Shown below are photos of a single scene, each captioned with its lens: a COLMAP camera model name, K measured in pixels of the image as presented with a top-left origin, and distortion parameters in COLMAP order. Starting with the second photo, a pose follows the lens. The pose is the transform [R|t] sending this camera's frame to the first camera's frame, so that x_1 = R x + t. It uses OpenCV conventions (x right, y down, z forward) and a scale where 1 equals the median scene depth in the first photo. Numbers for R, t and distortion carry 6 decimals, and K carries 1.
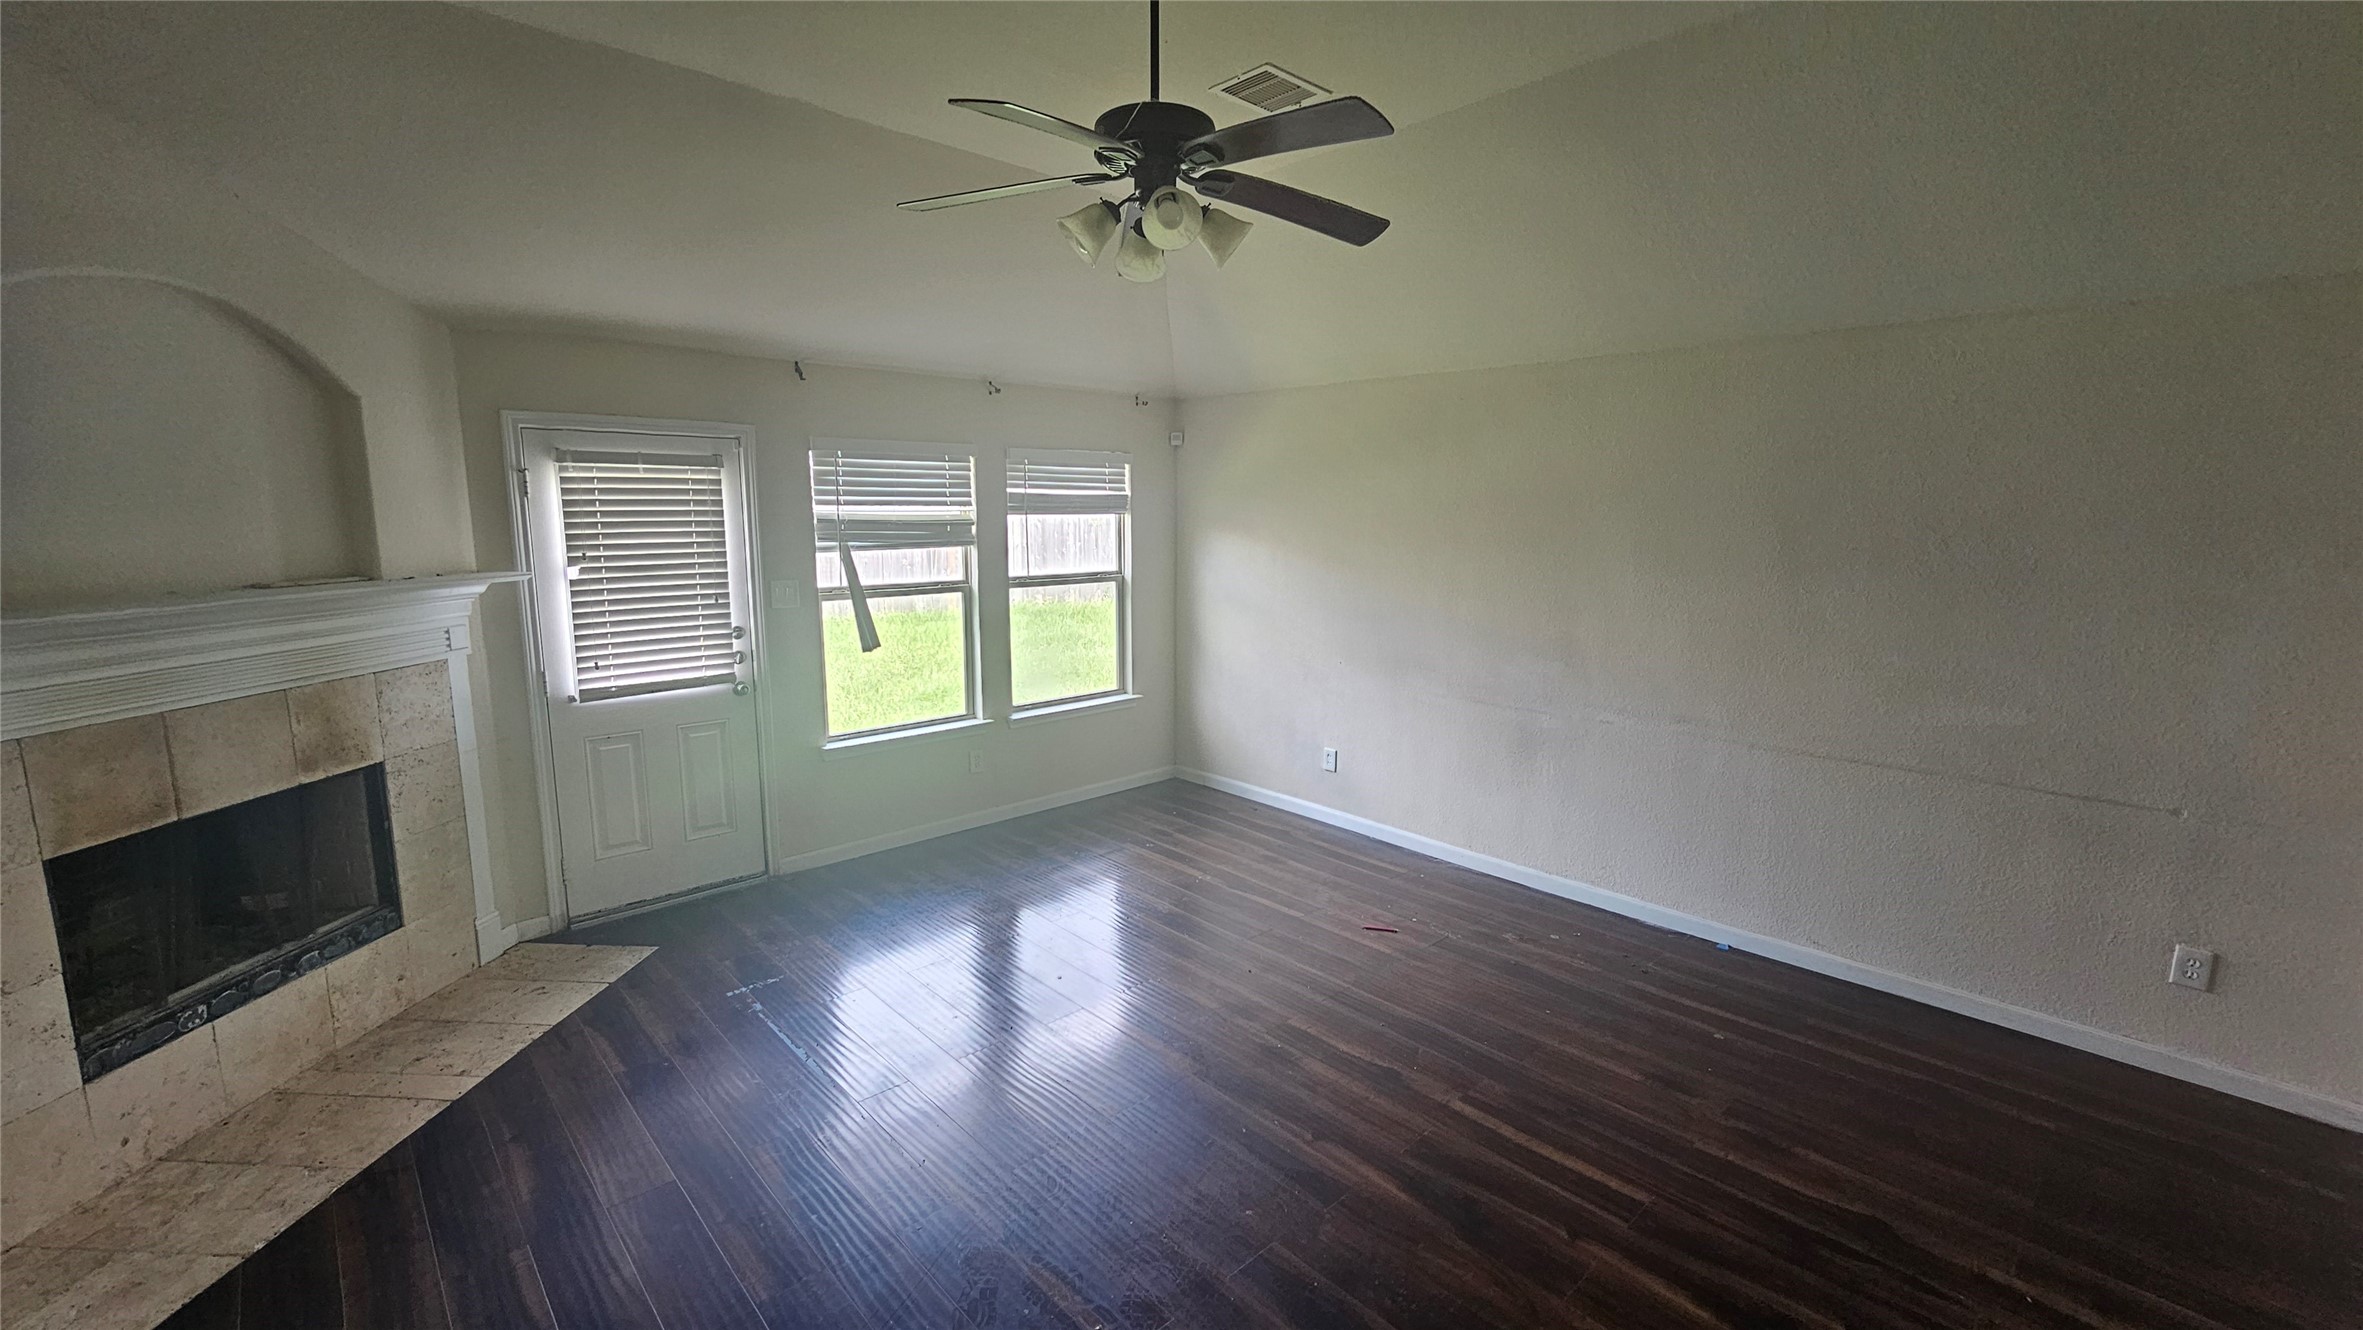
lens RADIAL K [[968.0, 0, 1182.8], [0, 968.0, 663.9], [0, 0, 1]] dist [-0.002289, 0.000354]
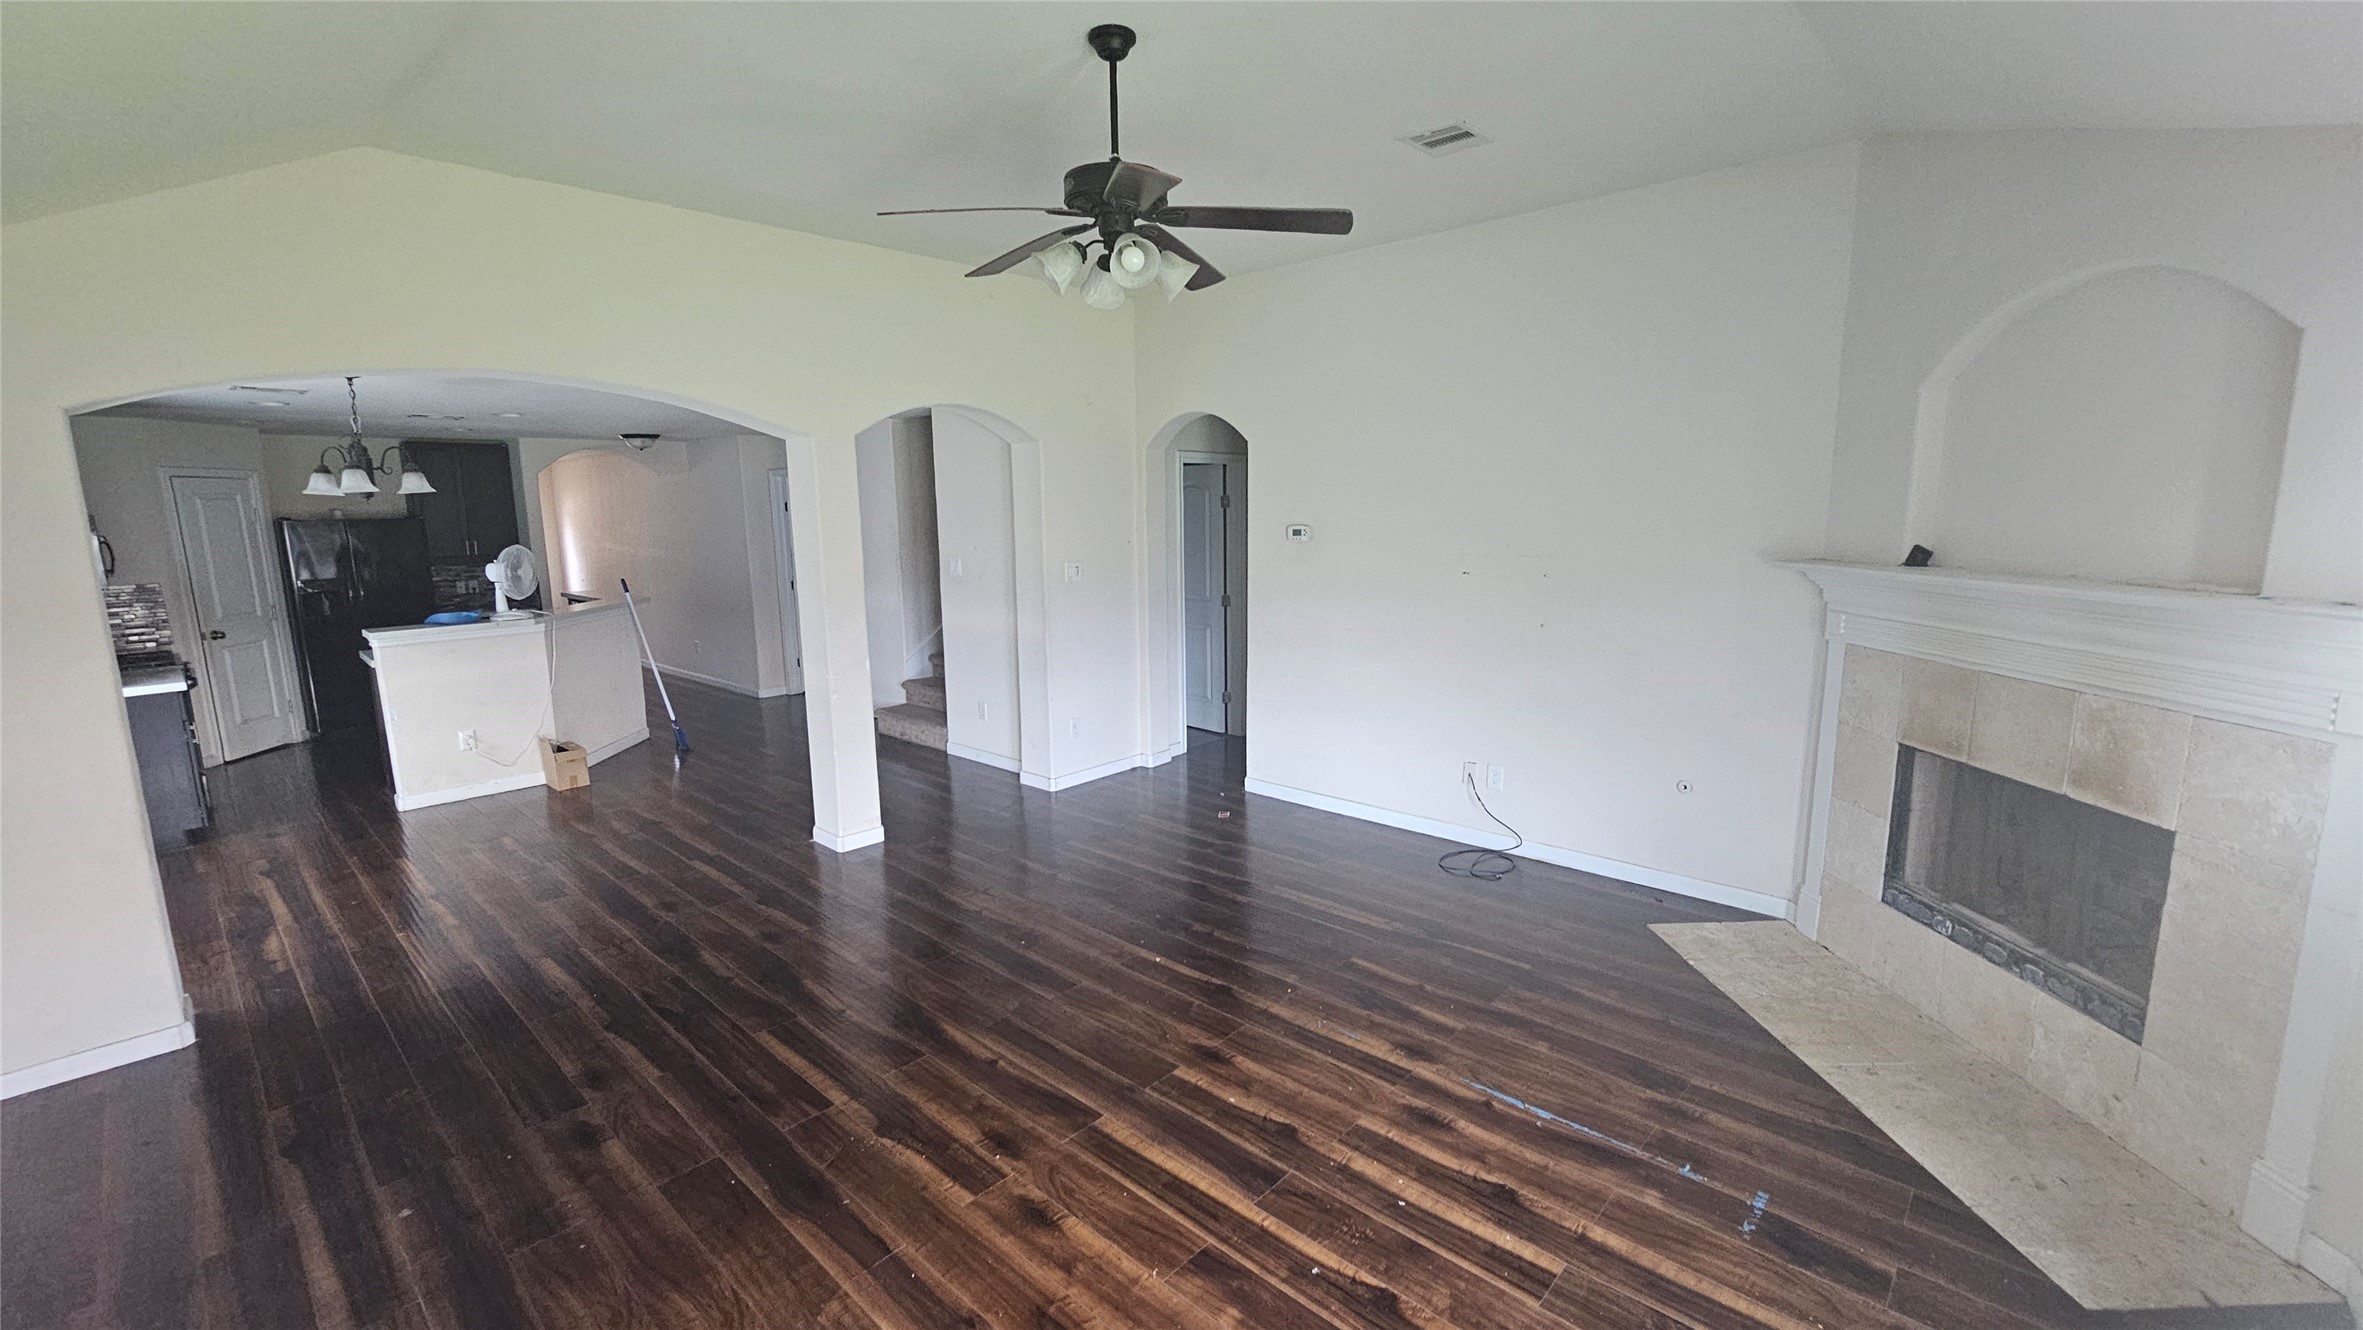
lens RADIAL K [[968.0, 0, 1176.0], [0, 968.0, 661.2], [0, 0, 1]] dist [-0.002289, 0.000354]
pose [[-0.997393, 0.022637, -0.068518, -0.005226], [0.000105, 0.949972, 0.312334, -0.213175], [0.072161, 0.311513, -0.947498, 1.327614]]
